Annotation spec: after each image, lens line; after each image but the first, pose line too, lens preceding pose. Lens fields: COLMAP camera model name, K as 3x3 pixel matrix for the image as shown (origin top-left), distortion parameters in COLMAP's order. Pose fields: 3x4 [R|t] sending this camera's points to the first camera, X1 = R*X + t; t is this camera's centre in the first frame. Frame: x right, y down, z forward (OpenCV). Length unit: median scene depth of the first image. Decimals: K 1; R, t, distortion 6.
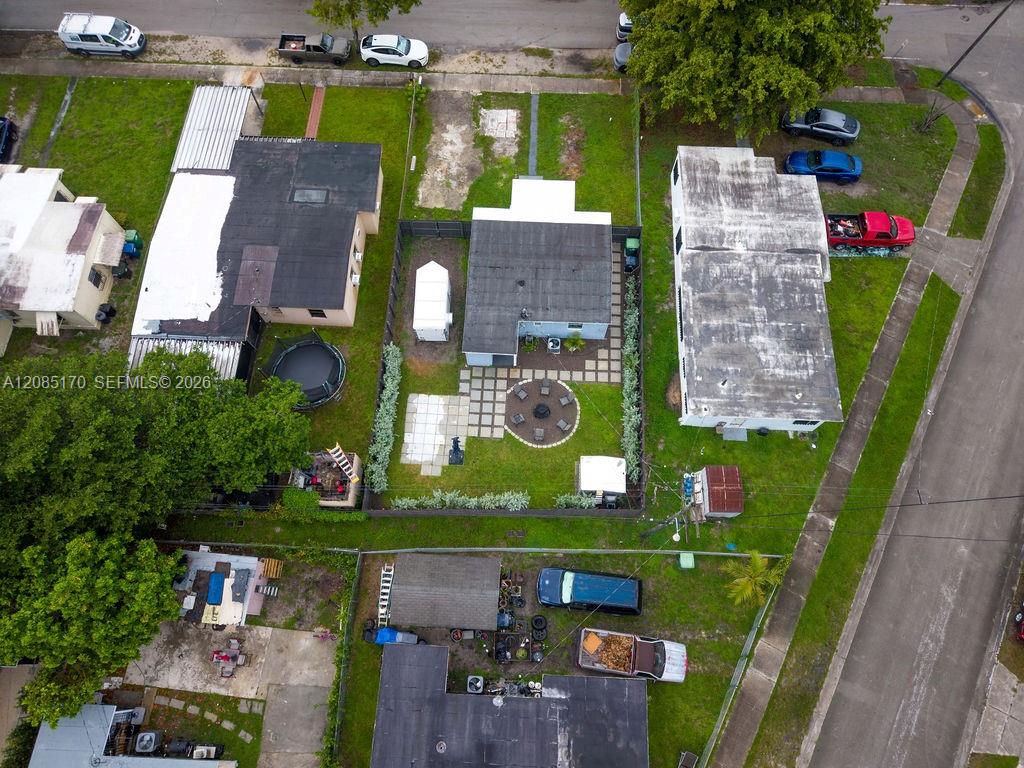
lens RADIAL K [[679.4, 0, 511.3], [0, 679.4, 385.1], [0, 0, 1]] dist [0.022792, -0.010145]
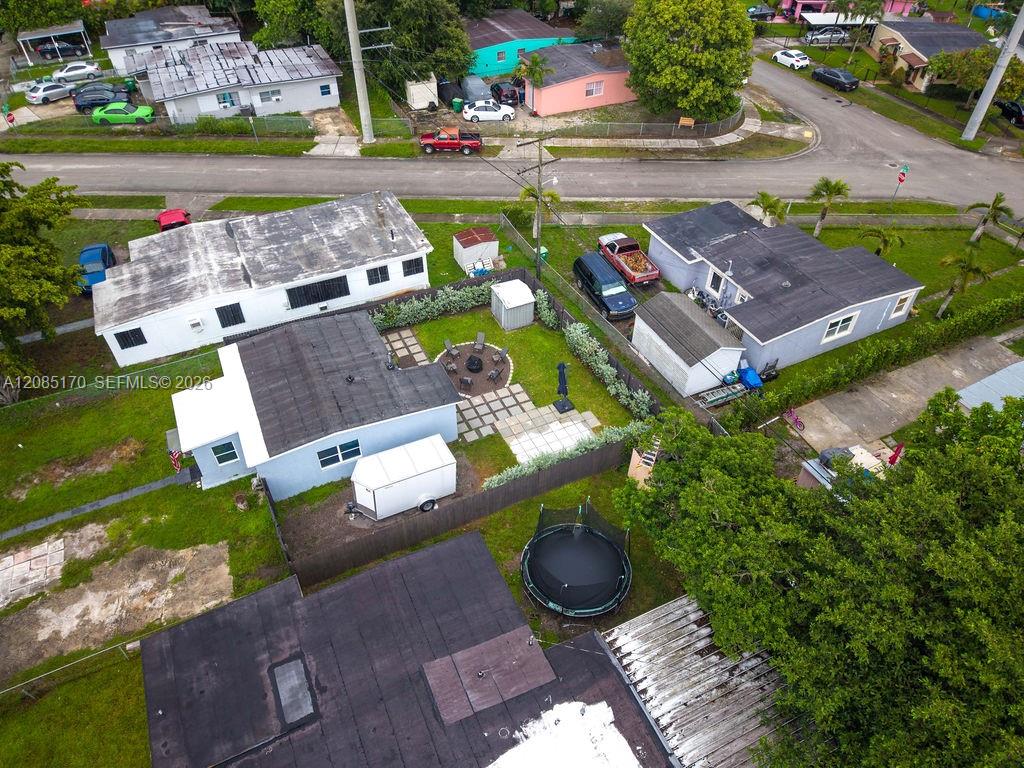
lens RADIAL K [[687.1, 0, 511.4], [0, 687.1, 380.2], [0, 0, 1]] dist [0.043174, -0.047207]
pose [[-0.472920, -0.595503, 0.649402, -0.590877], [0.819119, -0.025586, 0.573052, -0.449958], [-0.324639, 0.802945, 0.499888, 0.513636]]
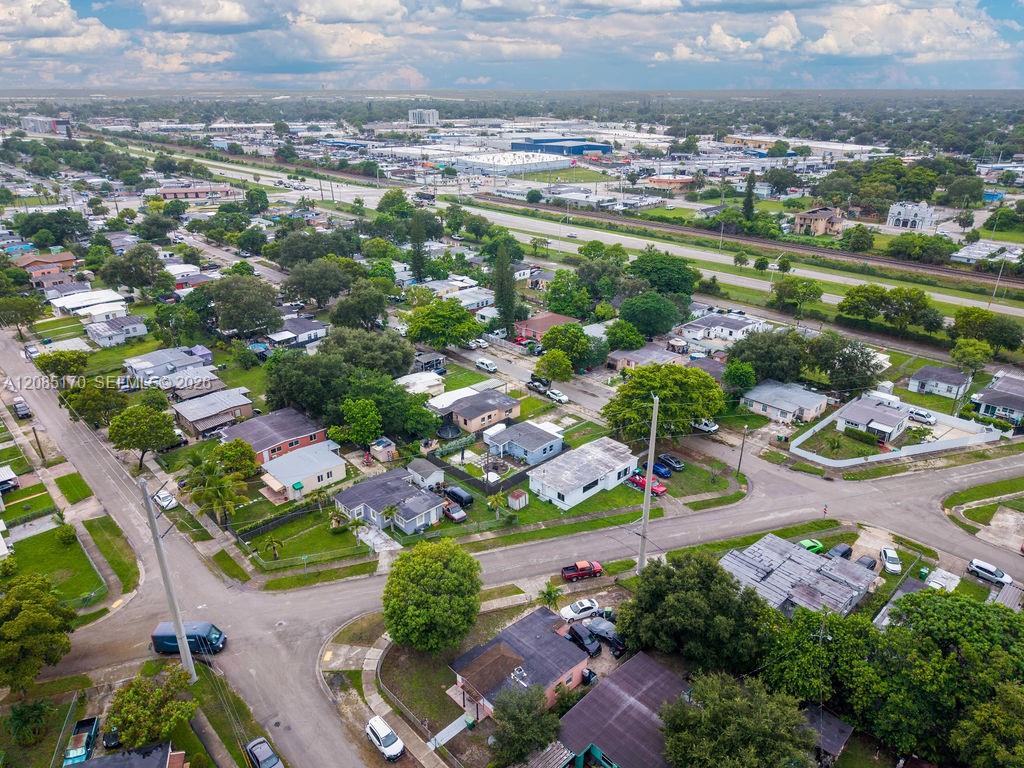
lens RADIAL K [[674.7, 0, 512.0], [0, 674.7, 384.0], [0, 0, 1]] dist [0.044647, -0.037665]
pose [[0.721085, 0.277584, -0.634810, 1.685253], [-0.644664, 0.604516, -0.467941, 1.039142], [0.253860, 0.746664, 0.614856, -0.890080]]
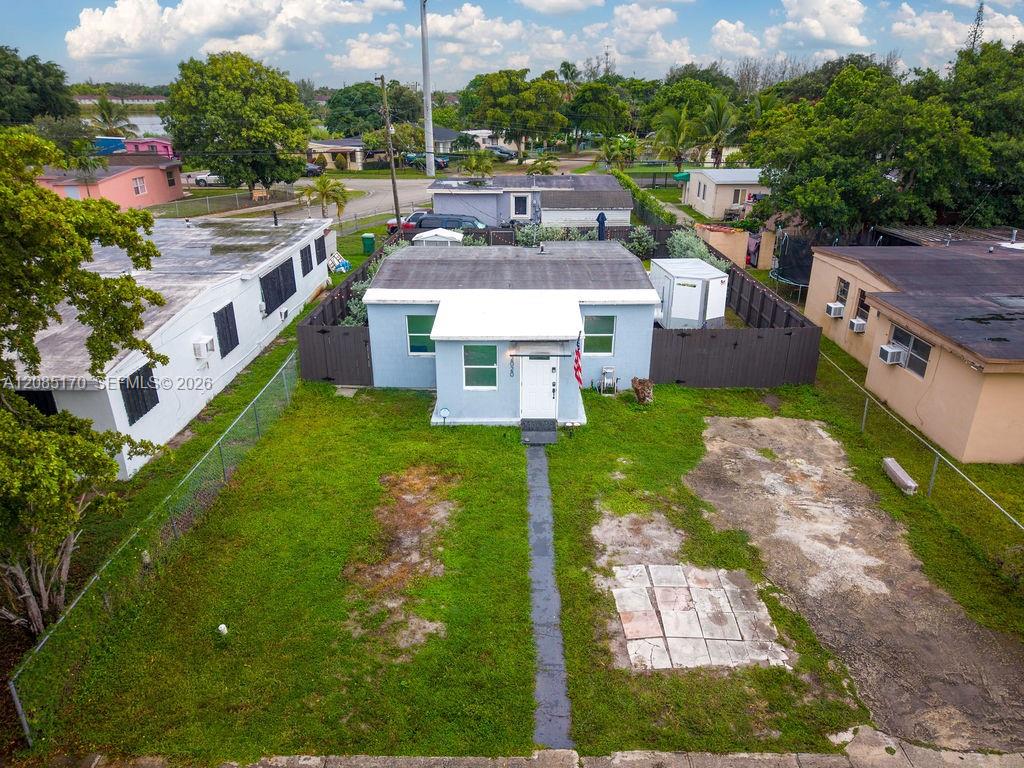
lens RADIAL K [[690.2, 0, 509.2], [0, 690.2, 380.1], [0, 0, 1]] dist [0.005294, -0.006067]
pose [[-0.999488, 0.014144, -0.028700, 0.061705], [-0.028875, -0.012300, 0.999507, -0.739745], [0.013784, 0.999824, 0.012702, 1.072487]]
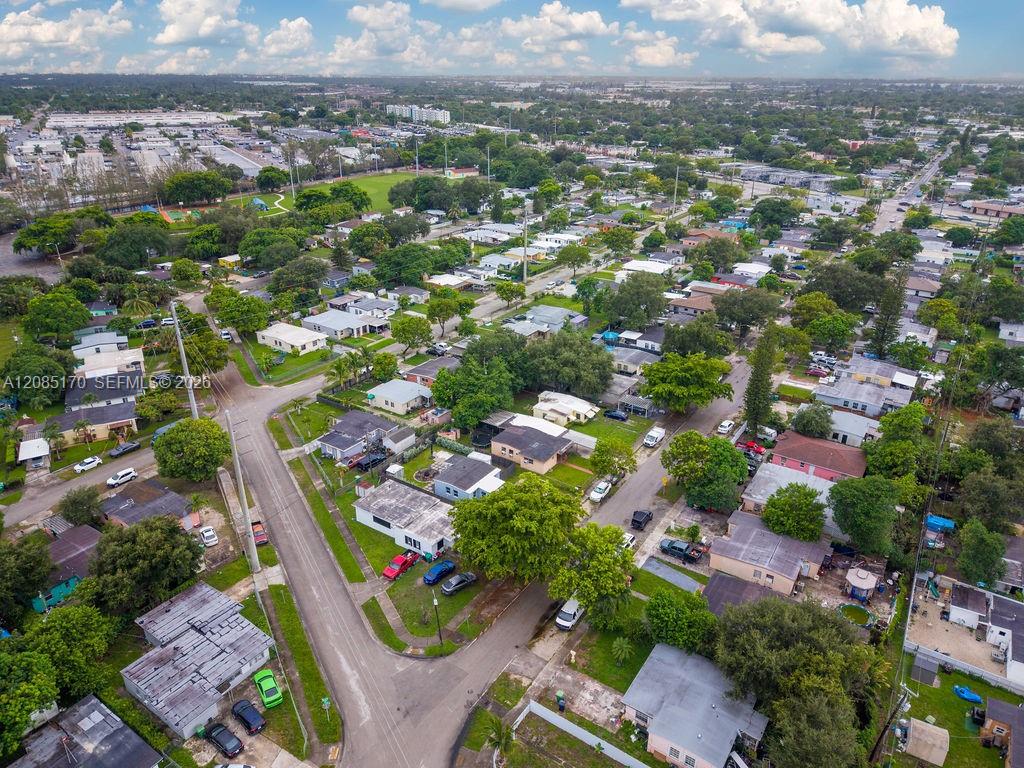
lens RADIAL K [[679.4, 0, 511.3], [0, 679.4, 385.1], [0, 0, 1]] dist [0.022792, -0.010145]
pose [[-0.523307, 0.352615, -0.775765, 1.916184], [-0.793072, 0.131516, 0.594761, -1.967840], [0.311747, 0.926480, 0.210826, 0.146296]]
